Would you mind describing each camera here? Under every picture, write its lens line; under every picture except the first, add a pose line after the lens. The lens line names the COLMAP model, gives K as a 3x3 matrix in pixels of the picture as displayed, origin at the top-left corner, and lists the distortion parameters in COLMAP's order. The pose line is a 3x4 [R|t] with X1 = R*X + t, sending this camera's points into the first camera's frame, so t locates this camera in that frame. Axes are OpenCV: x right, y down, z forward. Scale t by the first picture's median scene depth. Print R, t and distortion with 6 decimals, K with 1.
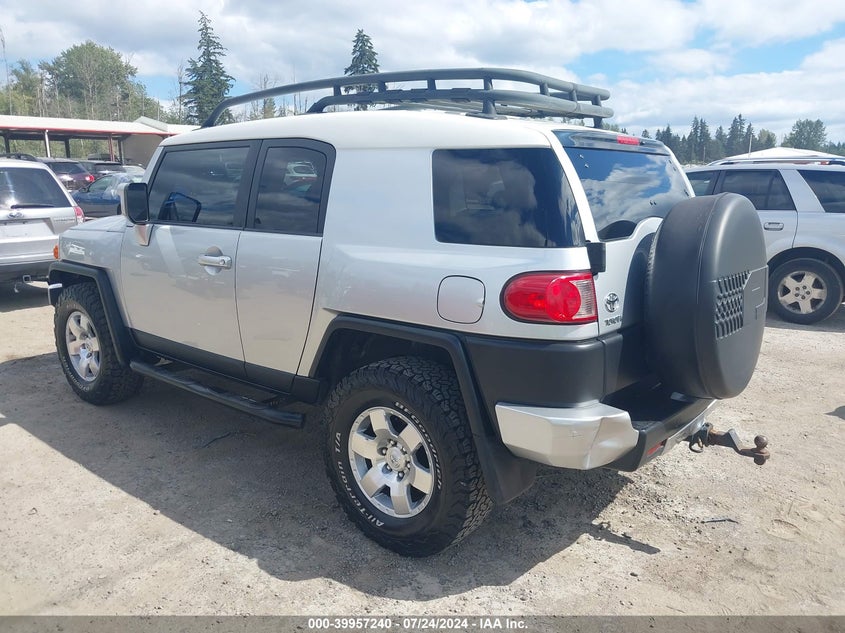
lens RADIAL K [[717.3, 0, 424.5], [0, 717.3, 317.7], [0, 0, 1]] dist [-0.007875, -0.000700]
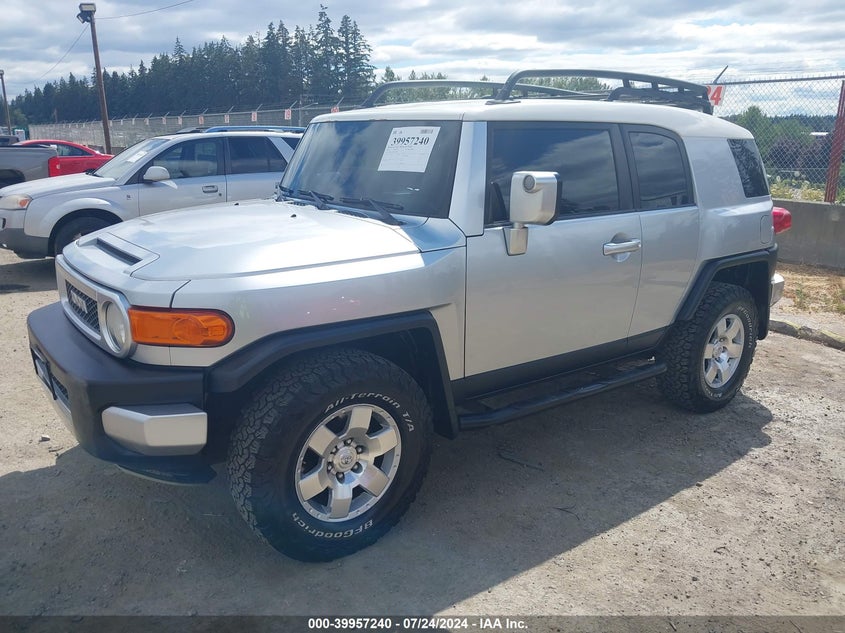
lens RADIAL K [[717.3, 0, 424.5], [0, 717.3, 317.7], [0, 0, 1]] dist [-0.007875, -0.000700]
pose [[0.182485, -0.252704, 0.950179, -1.480680], [0.171443, 0.959779, 0.222331, -0.287710], [-0.968146, 0.122329, 0.218470, 1.202402]]
